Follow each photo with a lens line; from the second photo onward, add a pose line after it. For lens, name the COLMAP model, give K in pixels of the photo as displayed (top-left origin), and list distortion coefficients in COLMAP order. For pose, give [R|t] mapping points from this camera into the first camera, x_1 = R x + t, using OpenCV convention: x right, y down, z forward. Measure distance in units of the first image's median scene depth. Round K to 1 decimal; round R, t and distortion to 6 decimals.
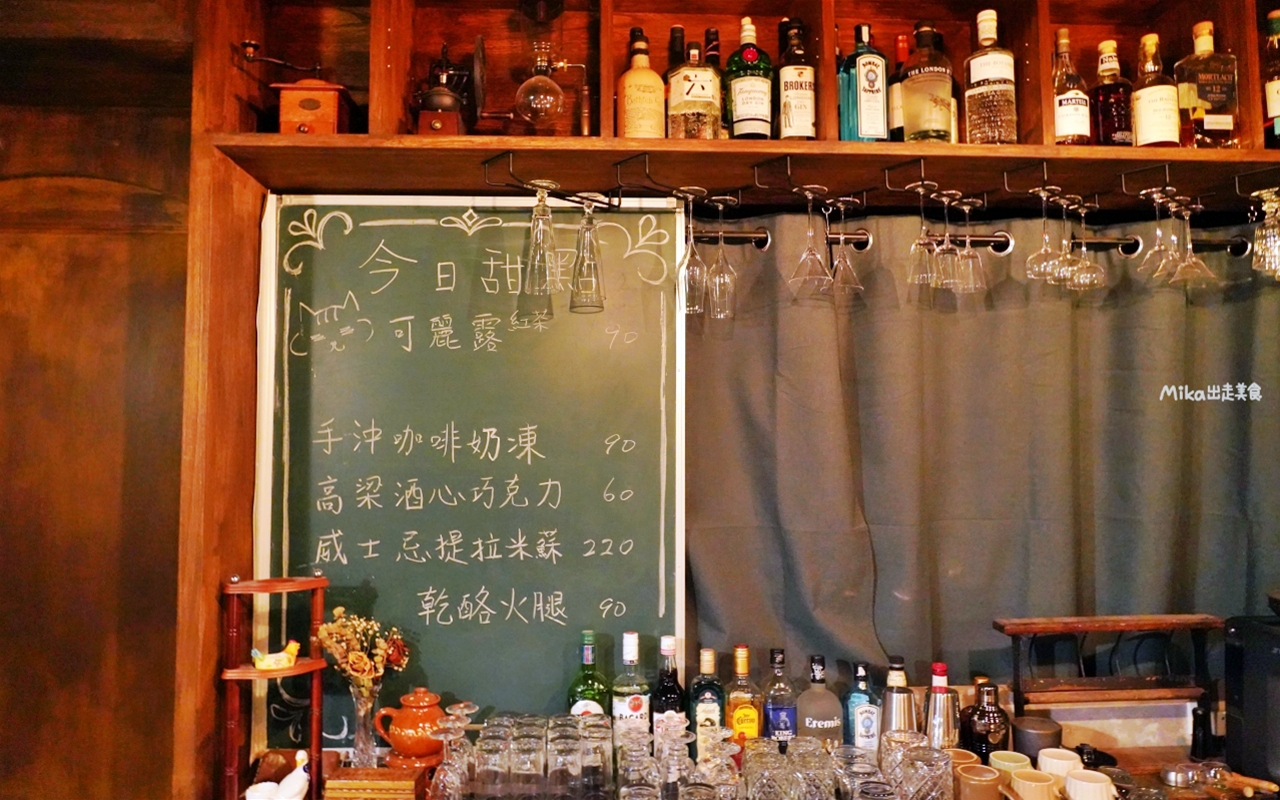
lens RADIAL K [[878.7, 0, 640.0], [0, 878.7, 400.0], [0, 0, 1]] dist [-0.011349, 0.003919]
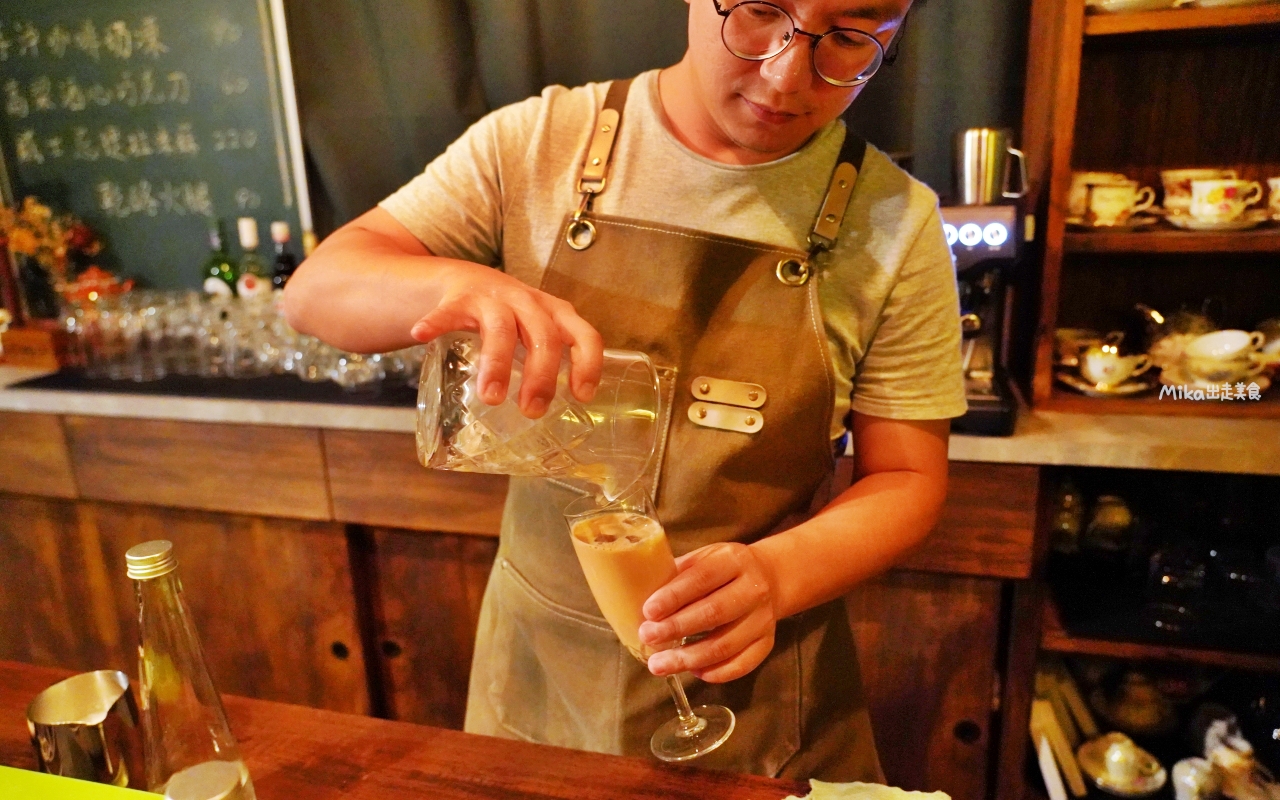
lens RADIAL K [[878.7, 0, 640.0], [0, 878.7, 400.0], [0, 0, 1]] dist [-0.011349, 0.003919]
pose [[0.948331, 0.058447, -0.311852, 0.763115], [0.050480, 0.942573, 0.330164, 0.142010], [0.313240, -0.328848, 0.890921, 0.133277]]
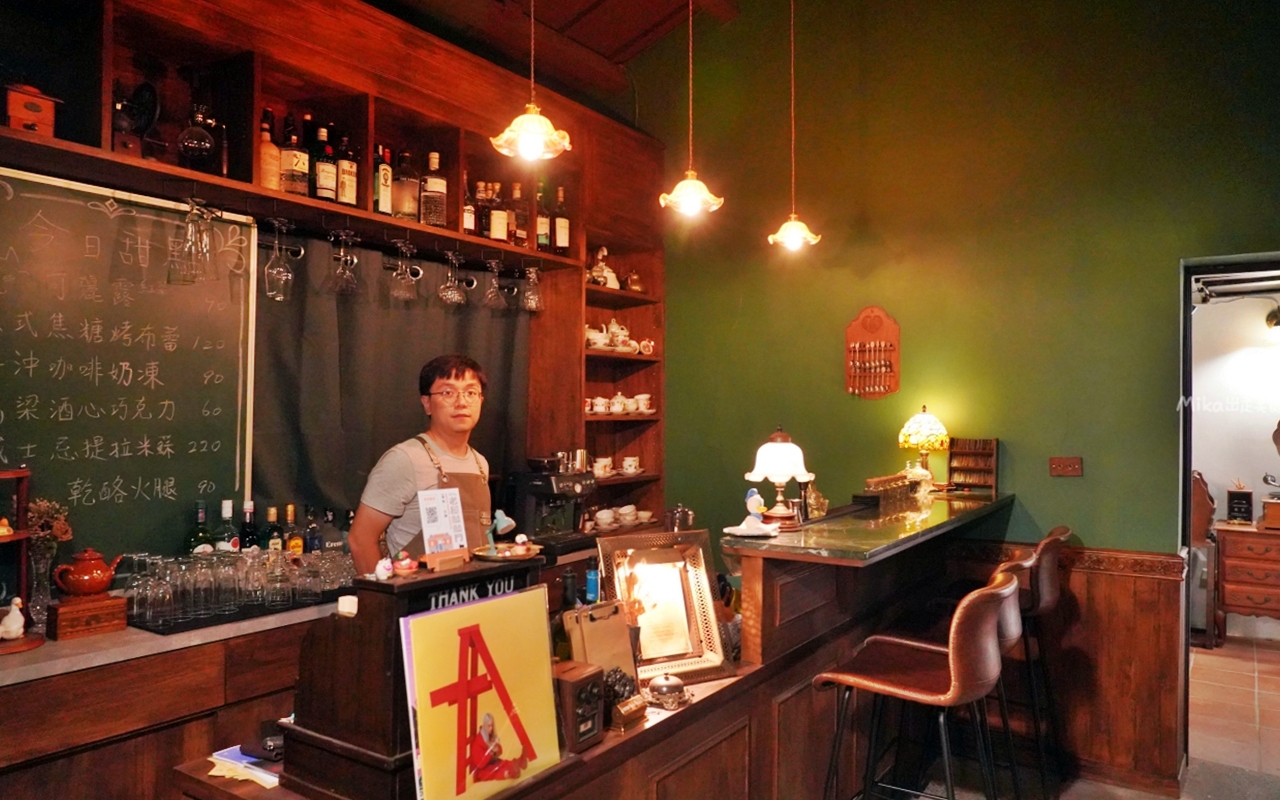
lens RADIAL K [[878.7, 0, 640.0], [0, 878.7, 400.0], [0, 0, 1]] dist [-0.011349, 0.003919]
pose [[0.602186, 0.018006, 0.798152, -0.788938], [-0.058146, 0.998080, 0.021354, 0.014967], [-0.796235, -0.059269, 0.602077, -0.482933]]
